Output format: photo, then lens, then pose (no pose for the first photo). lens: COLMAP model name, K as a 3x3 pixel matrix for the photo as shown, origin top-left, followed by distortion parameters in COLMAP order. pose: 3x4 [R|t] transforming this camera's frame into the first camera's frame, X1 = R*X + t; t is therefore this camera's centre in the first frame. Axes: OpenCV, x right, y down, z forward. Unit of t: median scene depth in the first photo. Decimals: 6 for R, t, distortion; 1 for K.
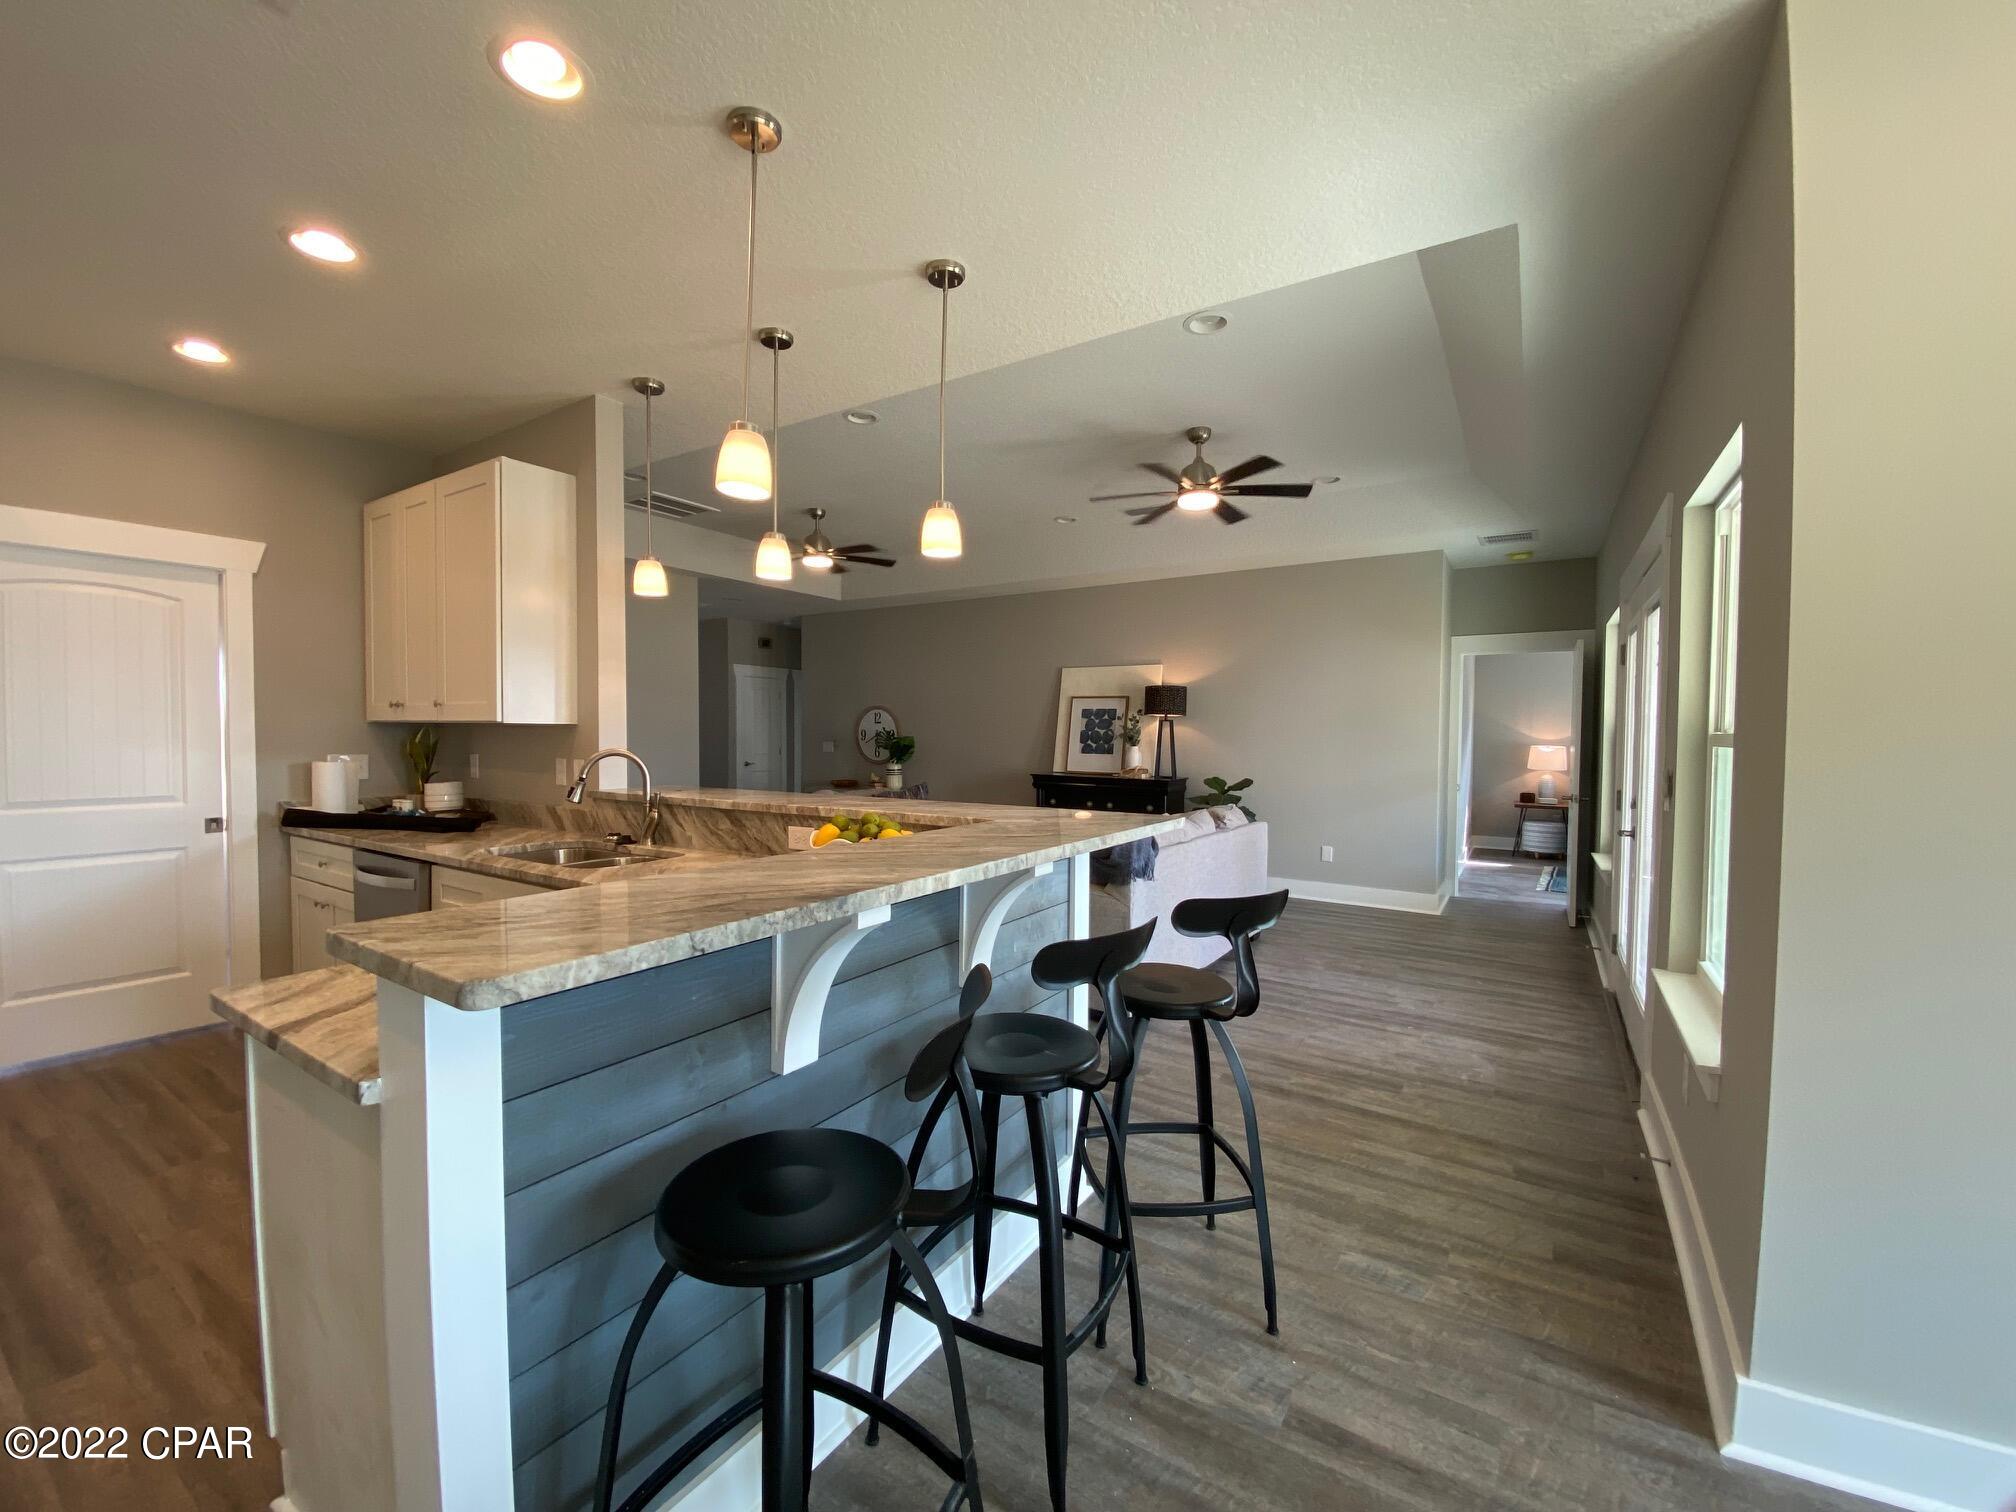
lens RADIAL K [[808.8, 0, 1024.0], [0, 808.8, 764.1], [0, 0, 1]] dist [0.058481, -0.022665]
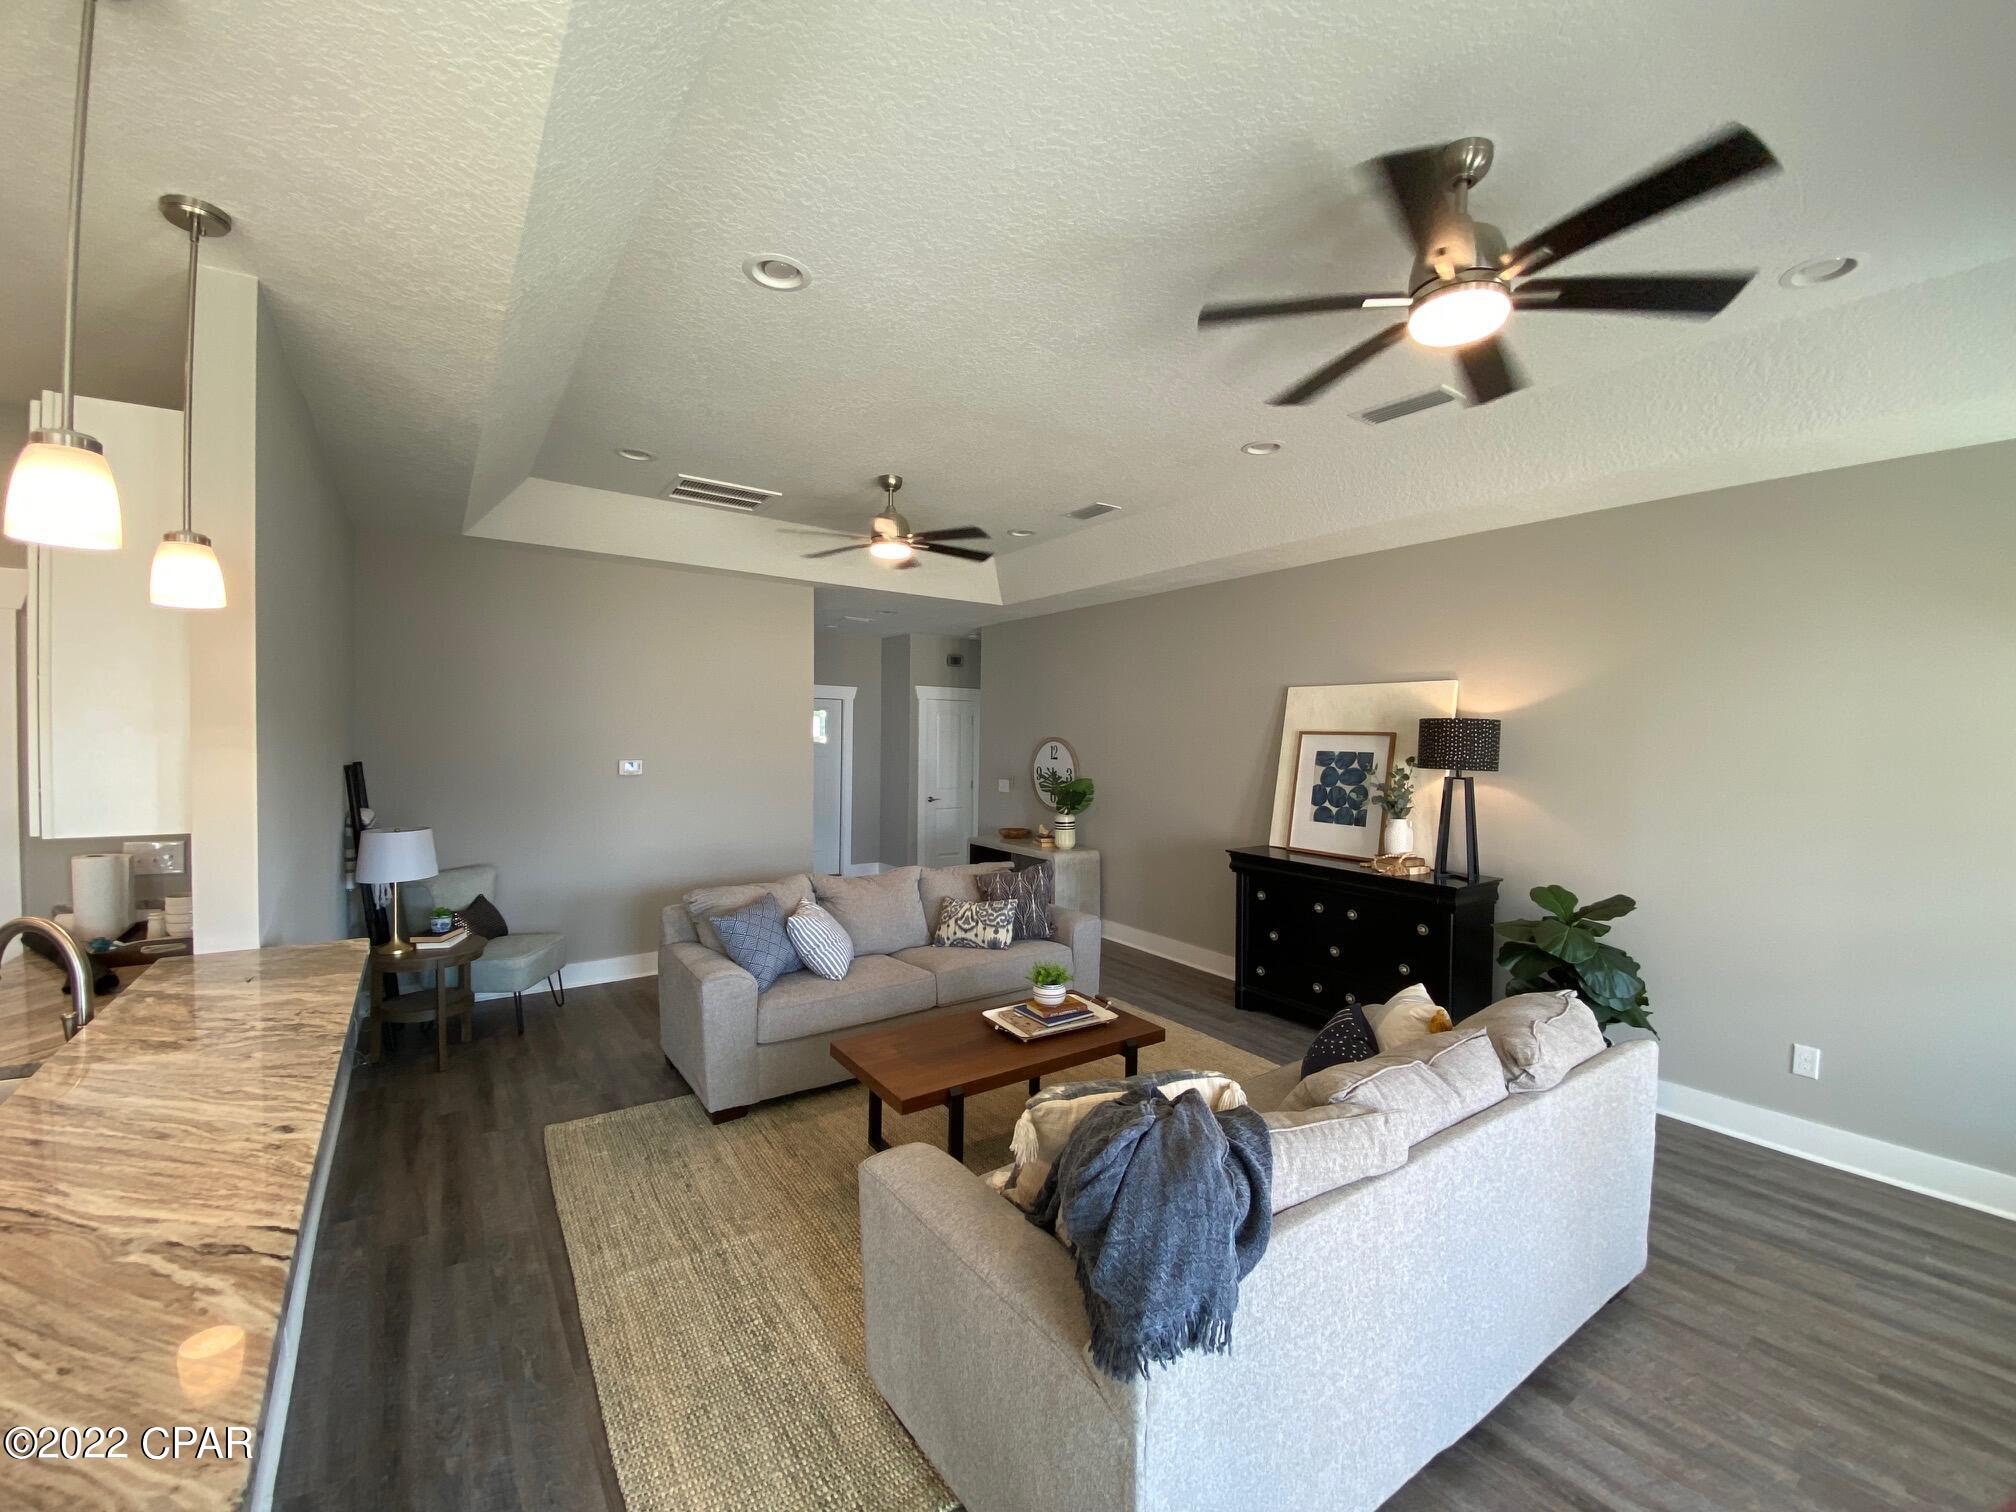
lens RADIAL K [[811.8, 0, 1009.7], [0, 811.8, 754.7], [0, 0, 1]] dist [0.026065, -0.023108]
pose [[0.921284, 0.016085, -0.388558, 0.104795], [-0.023691, 0.999610, -0.014793, -0.053304], [0.388169, 0.022834, 0.921305, 0.334834]]
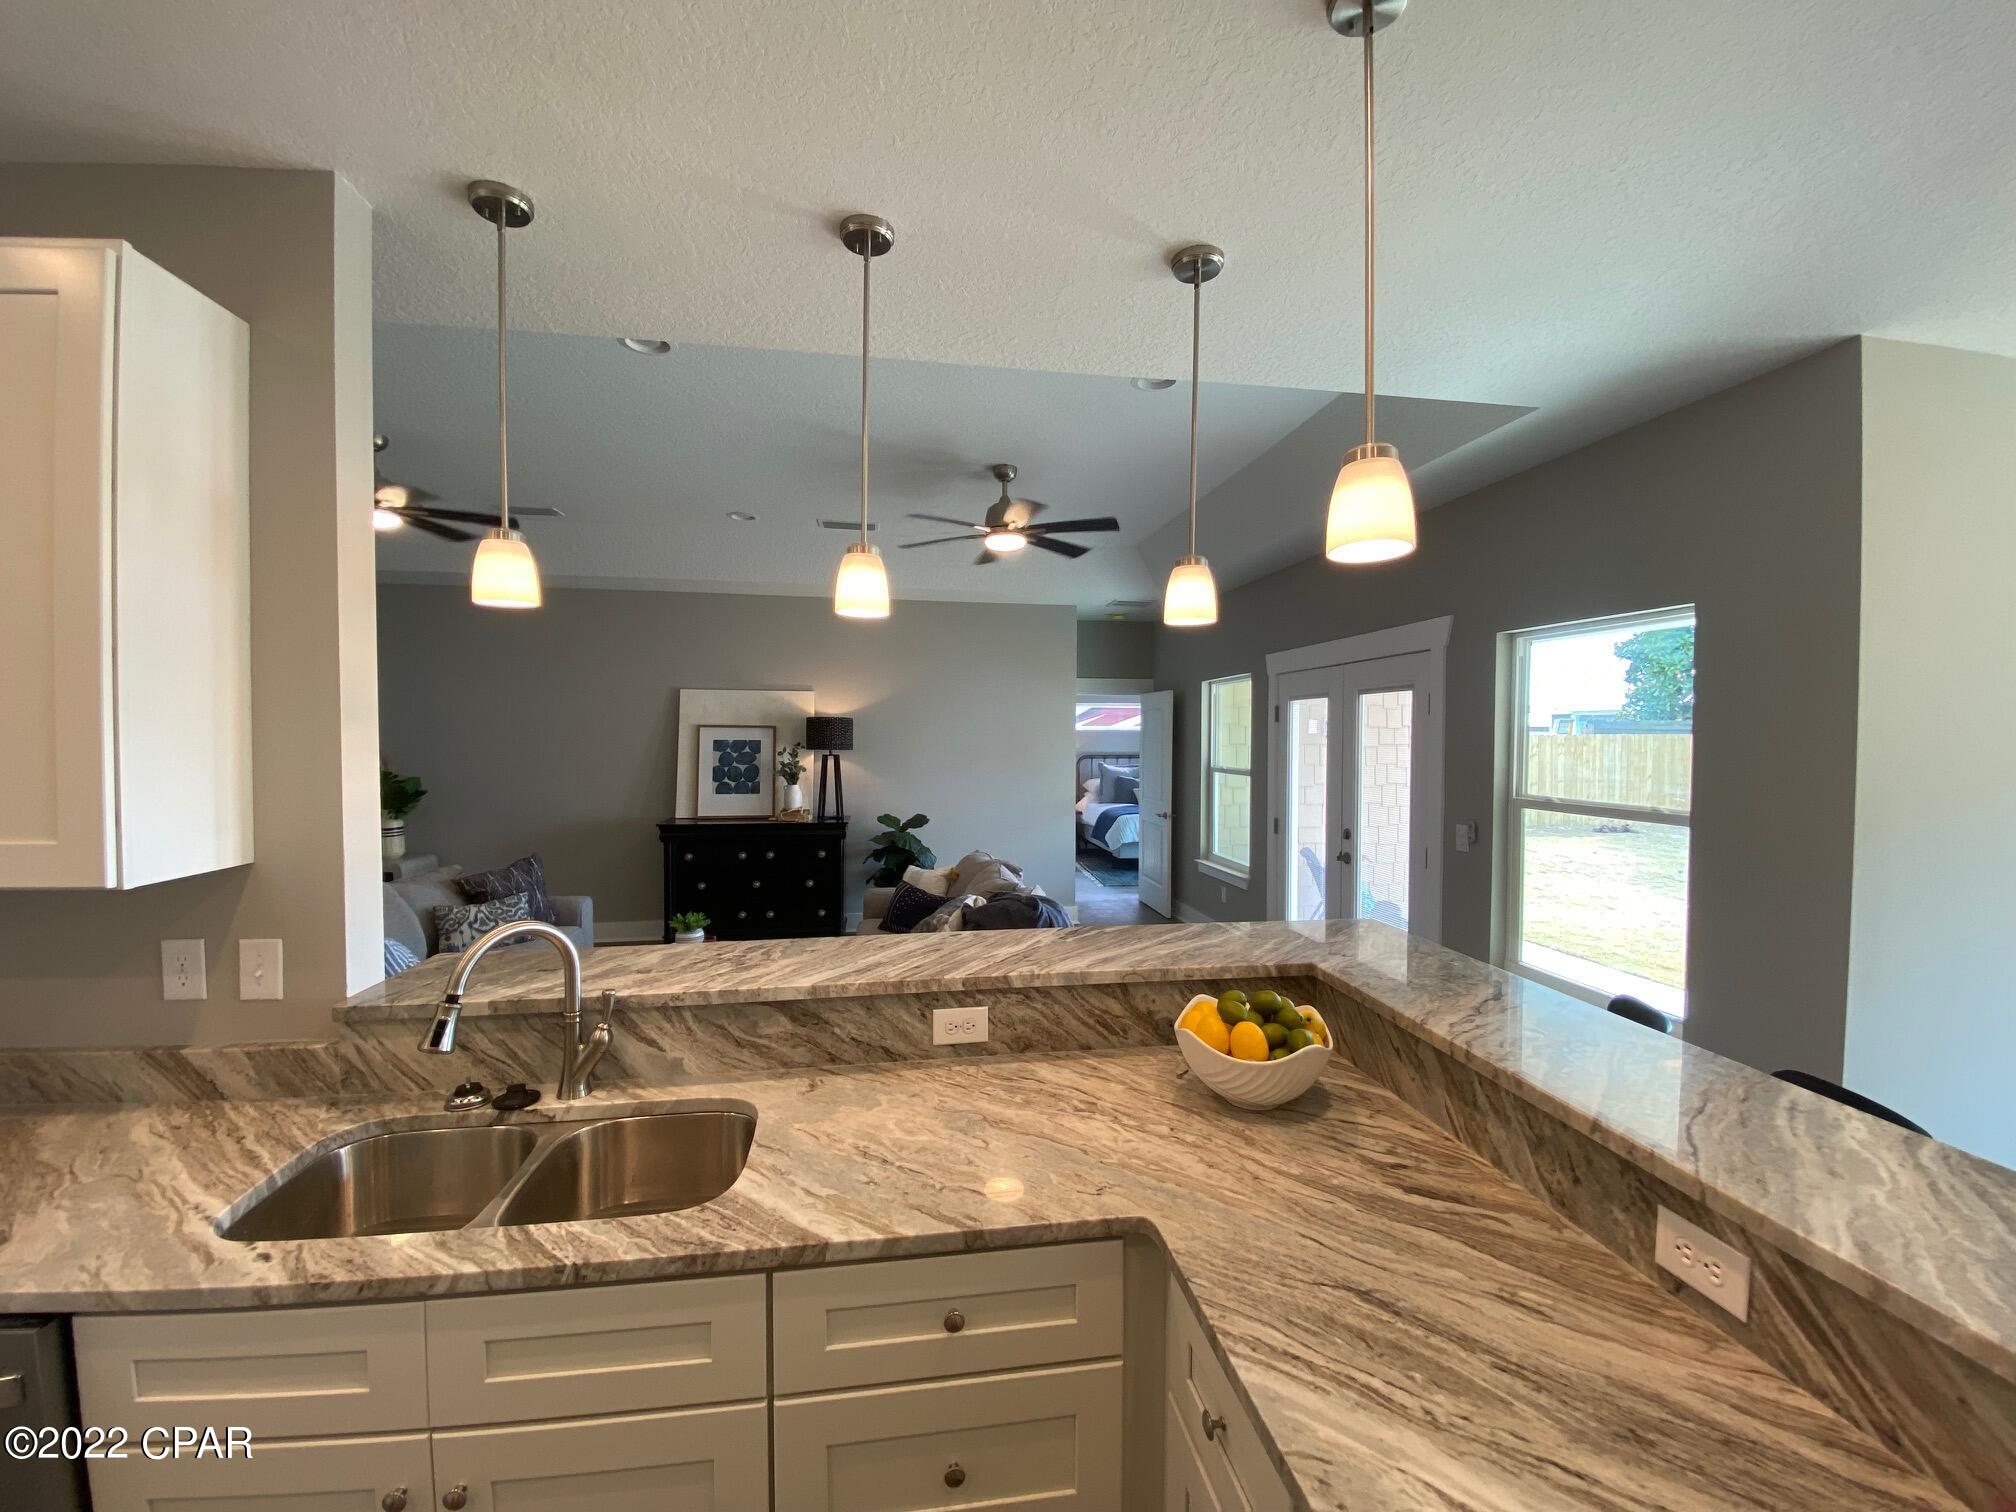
lens RADIAL K [[811.8, 0, 1009.7], [0, 811.8, 754.7], [0, 0, 1]] dist [0.026065, -0.023108]
pose [[0.759033, -0.021784, 0.650688, -0.254662], [0.028902, 0.999582, -0.000250, -0.047278], [-0.650411, 0.018996, 0.759345, 0.185325]]
